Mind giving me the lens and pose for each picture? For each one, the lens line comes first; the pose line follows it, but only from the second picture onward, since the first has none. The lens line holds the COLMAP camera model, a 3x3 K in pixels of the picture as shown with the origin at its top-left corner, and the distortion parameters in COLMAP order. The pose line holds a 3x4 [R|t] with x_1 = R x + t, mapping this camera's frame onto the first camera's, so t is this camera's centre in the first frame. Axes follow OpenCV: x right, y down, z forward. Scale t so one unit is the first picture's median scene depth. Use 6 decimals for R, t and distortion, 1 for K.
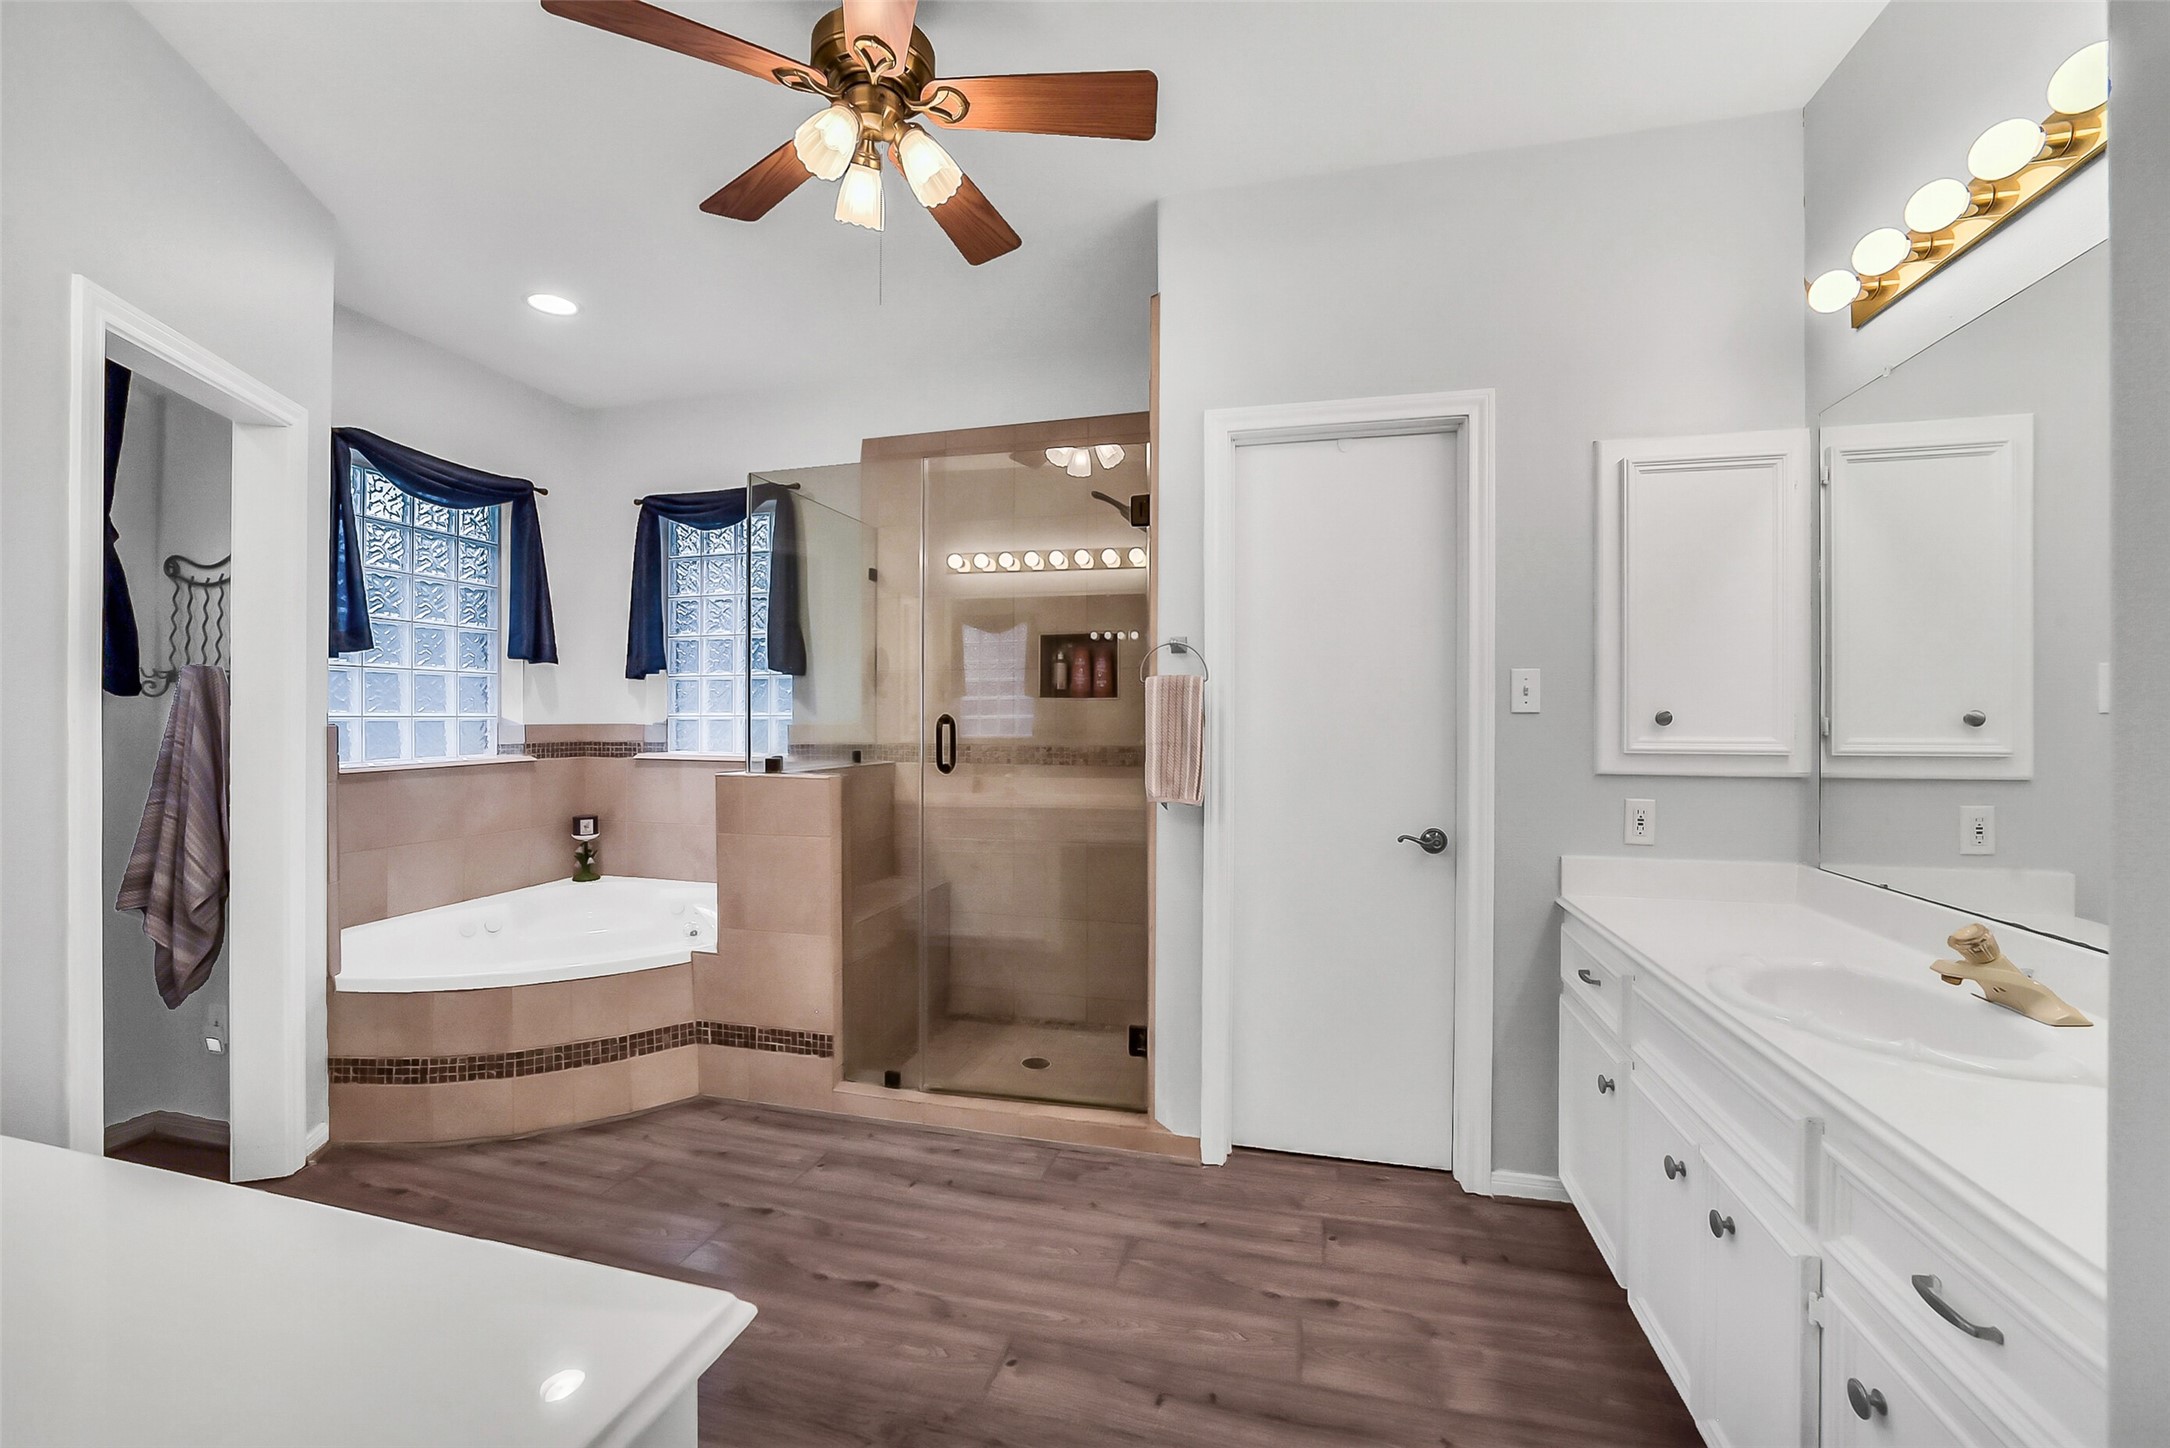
lens RADIAL K [[847.7, 0, 1082.5], [0, 847.7, 702.0], [0, 0, 1]] dist [-0.017218, 0.003129]
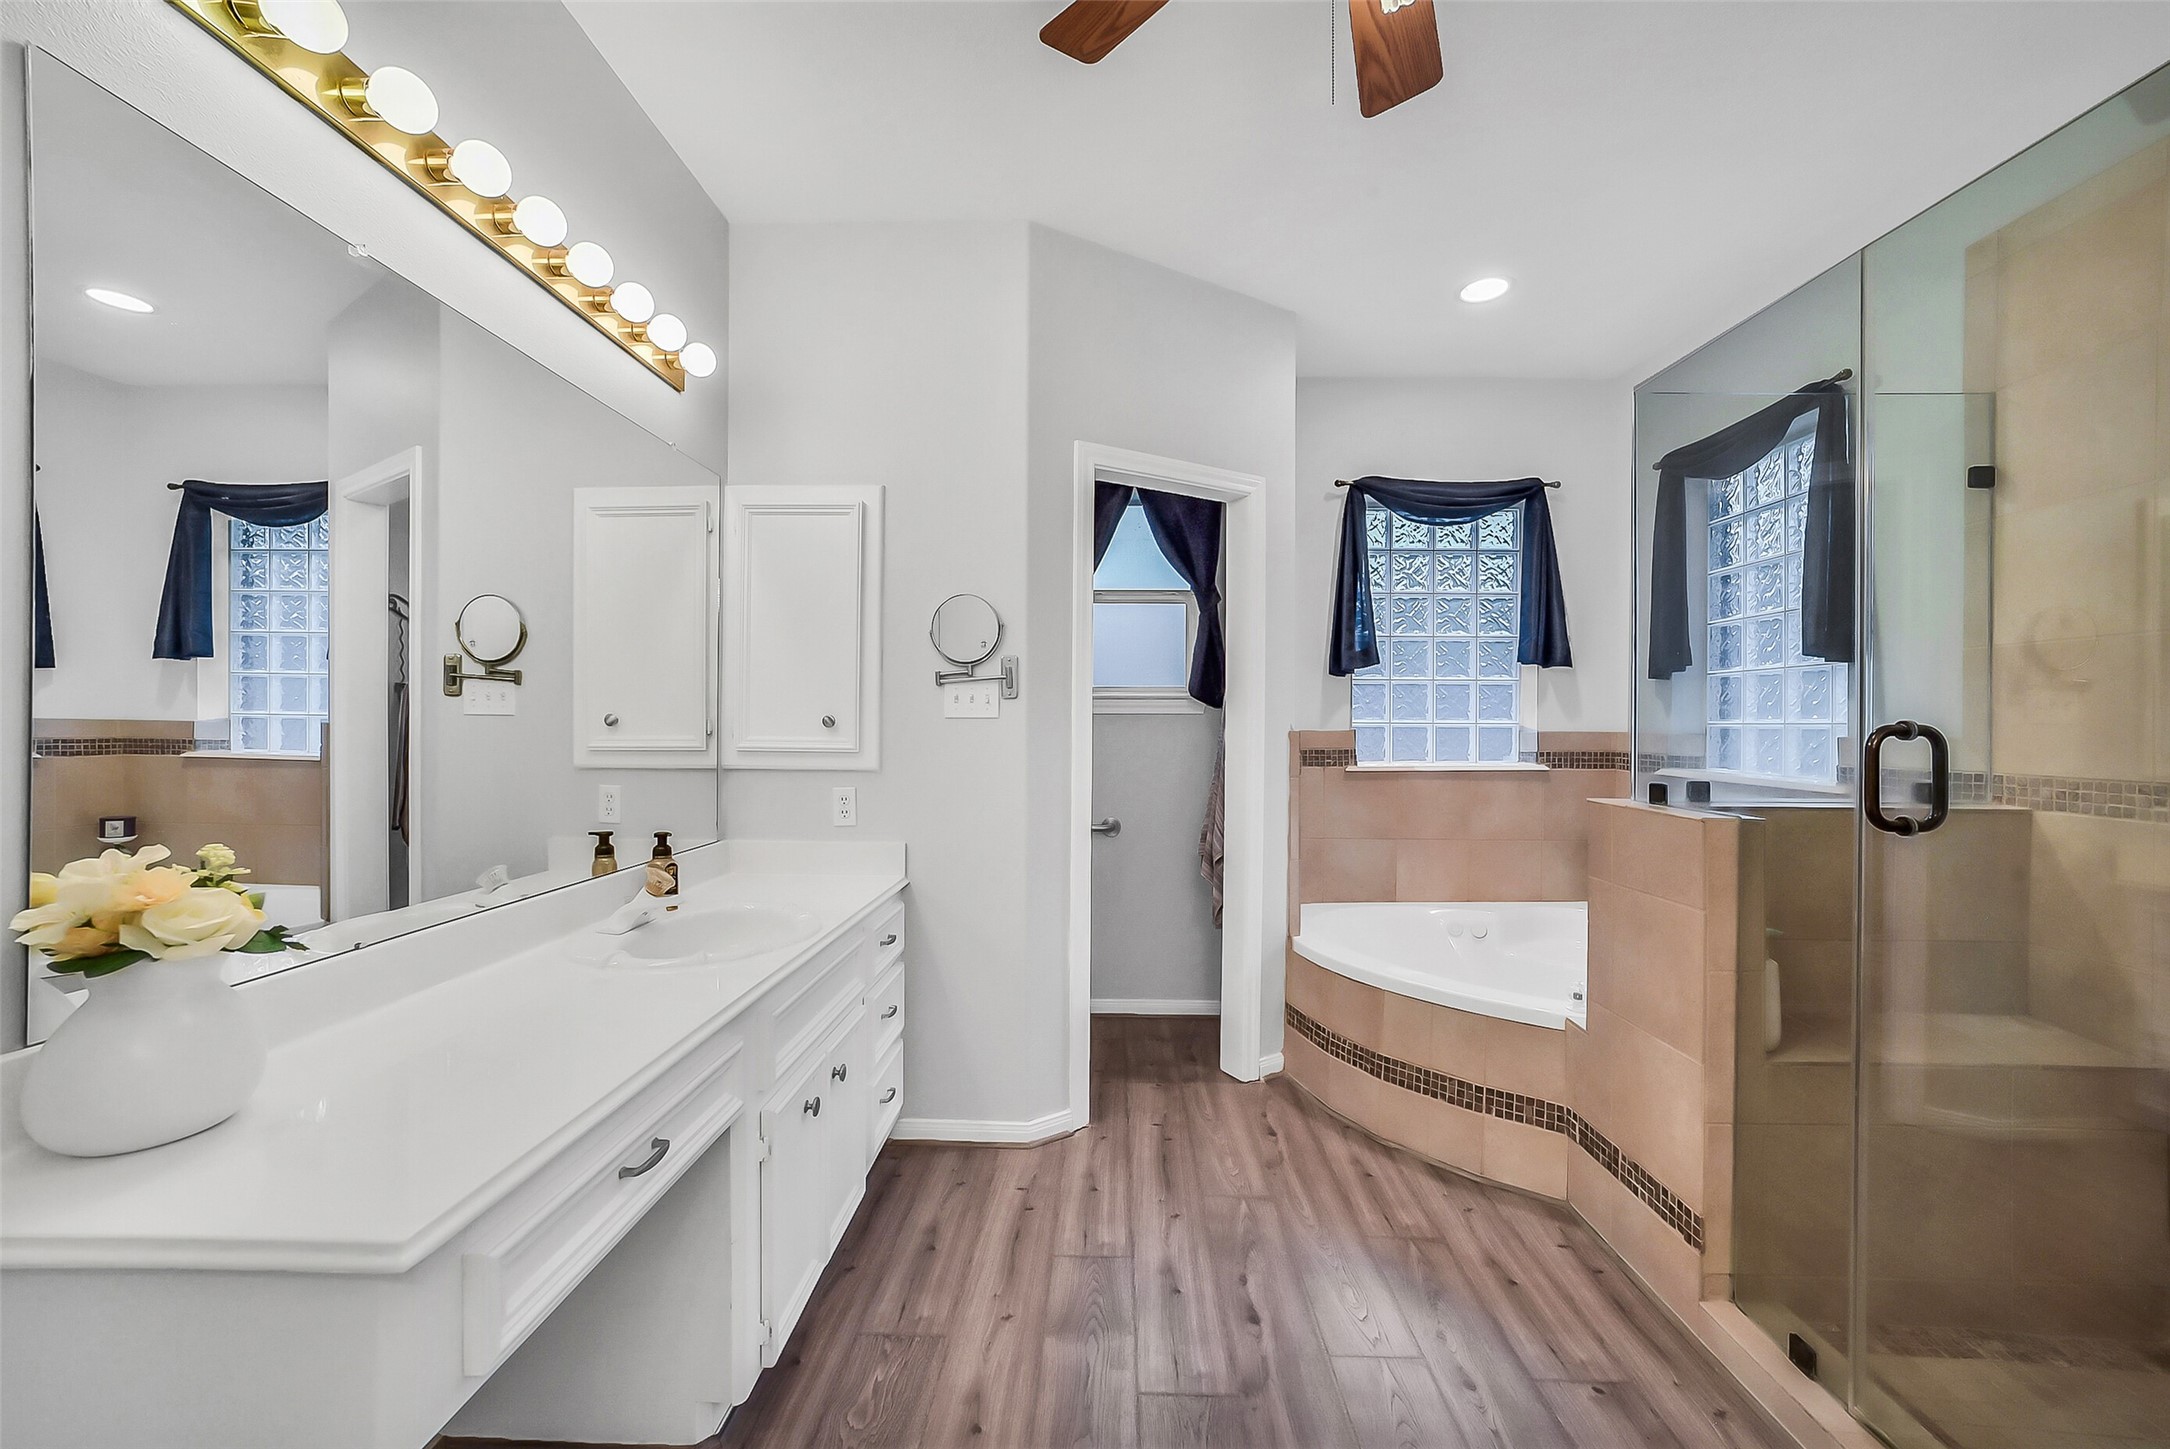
lens RADIAL K [[847.7, 0, 1094.1], [0, 847.7, 713.8], [0, 0, 1]] dist [-0.017218, 0.003129]
pose [[0.246221, -0.007974, -0.969181, 0.183368], [0.012787, 0.999906, -0.004978, 0.005358], [0.969129, -0.011167, 0.246300, 0.339868]]
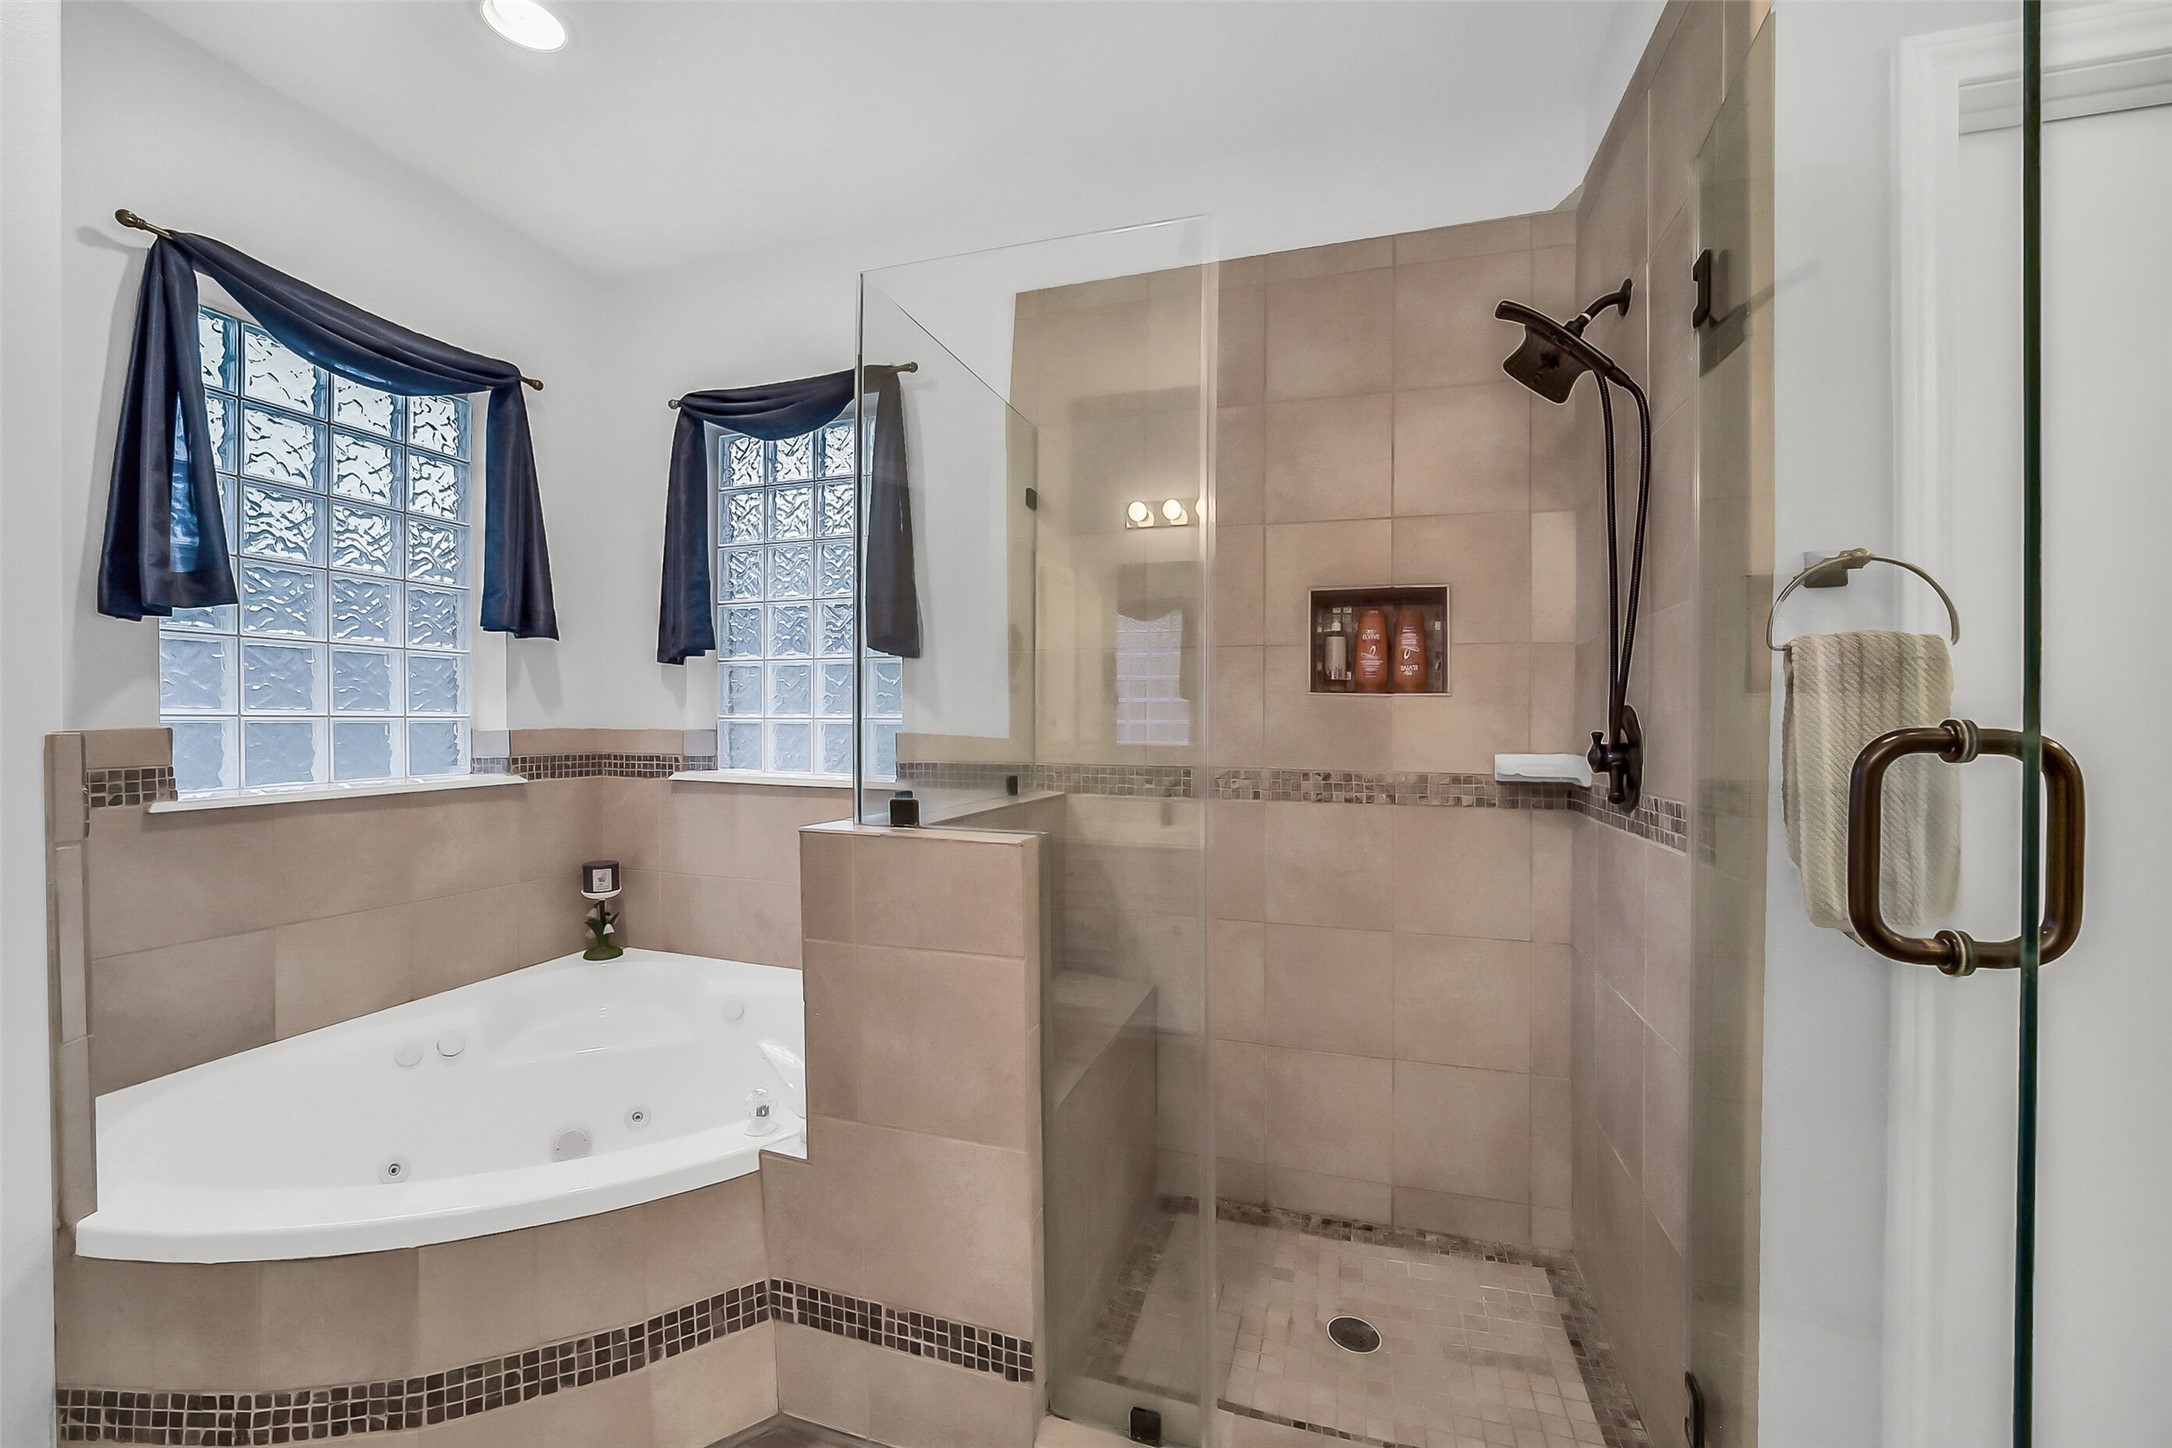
lens RADIAL K [[875.8, 0, 1098.6], [0, 875.8, 728.5], [0, 0, 1]] dist [-0.026050, 0.006392]
pose [[0.998858, 0.008157, -0.047075, -0.201158], [-0.007002, 0.999672, 0.024651, 0.007107], [0.047261, -0.024293, 0.998587, 0.415683]]
